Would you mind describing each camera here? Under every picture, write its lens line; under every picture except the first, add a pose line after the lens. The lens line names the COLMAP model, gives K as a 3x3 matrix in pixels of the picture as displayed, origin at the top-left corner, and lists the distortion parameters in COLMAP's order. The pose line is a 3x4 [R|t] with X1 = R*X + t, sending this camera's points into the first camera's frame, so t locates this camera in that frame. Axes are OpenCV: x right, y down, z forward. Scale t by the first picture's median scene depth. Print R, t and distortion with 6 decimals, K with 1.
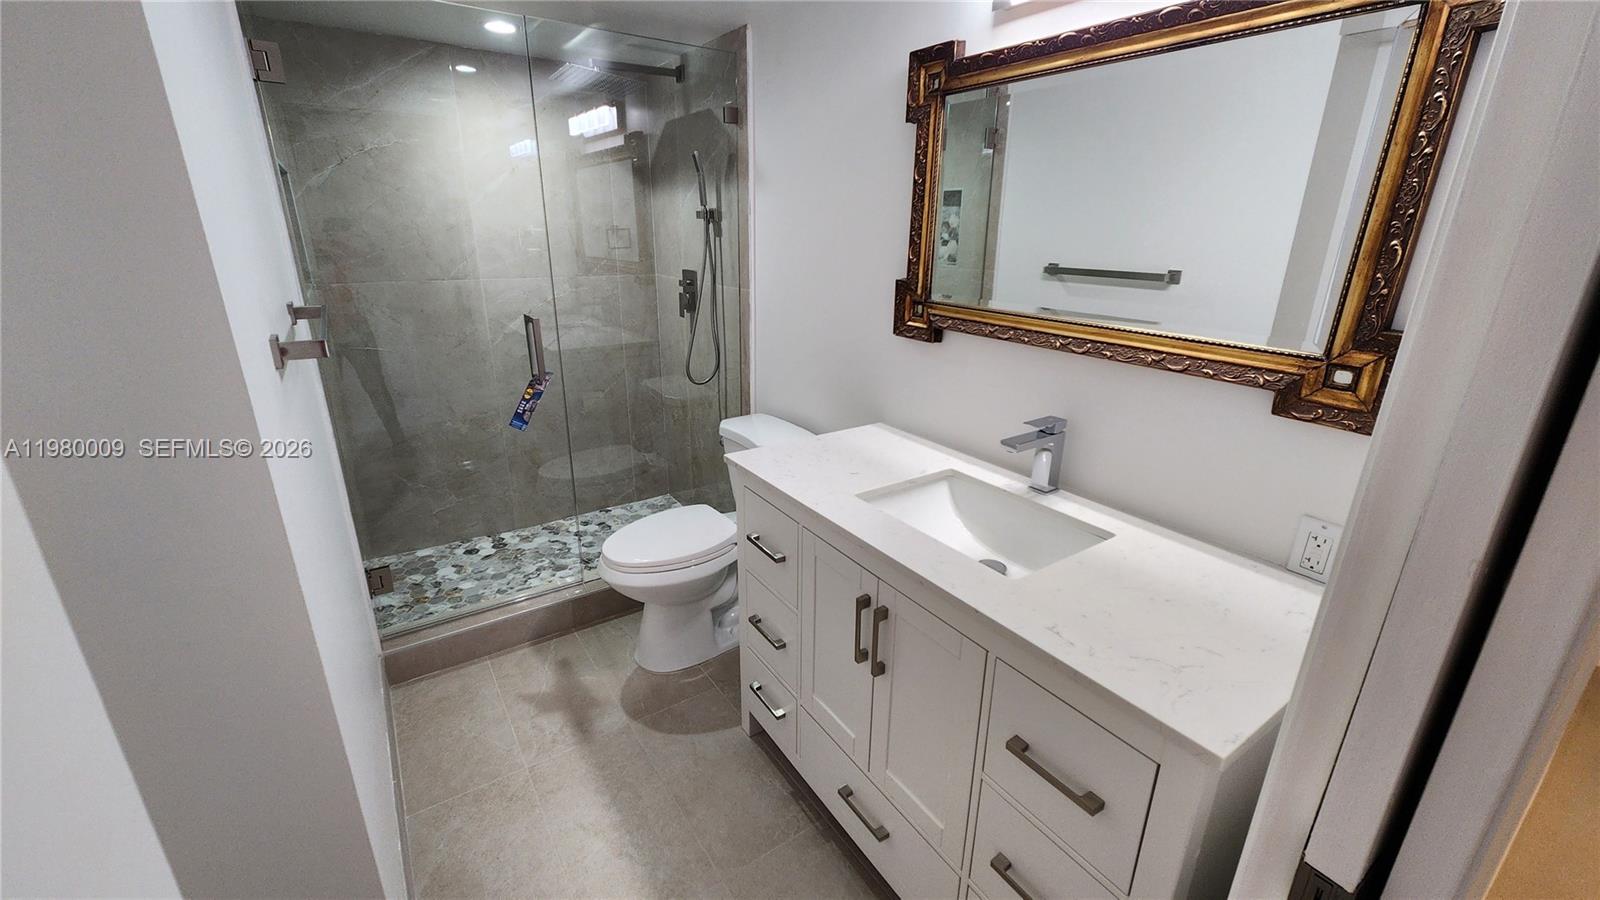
lens RADIAL K [[644.4, 0, 794.7], [0, 644.4, 444.5], [0, 0, 1]] dist [-0.000342, -0.000434]
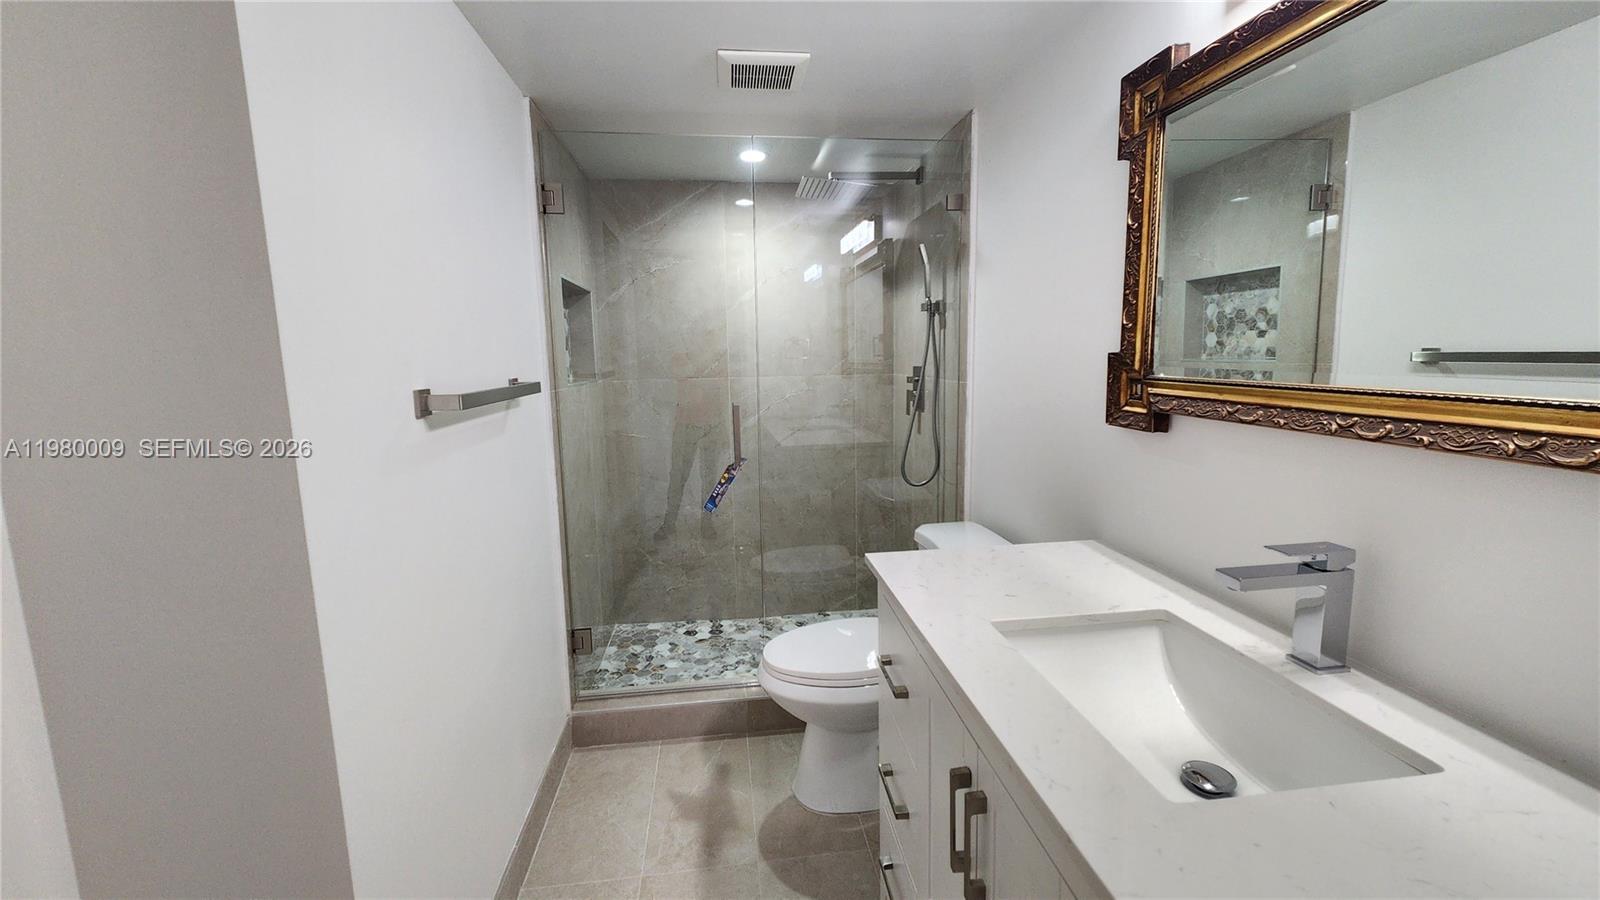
lens RADIAL K [[644.4, 0, 802.0], [0, 644.4, 444.2], [0, 0, 1]] dist [-0.000342, -0.000434]
pose [[0.892831, 0.035159, -0.449018, 0.153961], [-0.117057, 0.980803, -0.155959, 0.013084], [0.434914, 0.191806, 0.879807, 0.152664]]
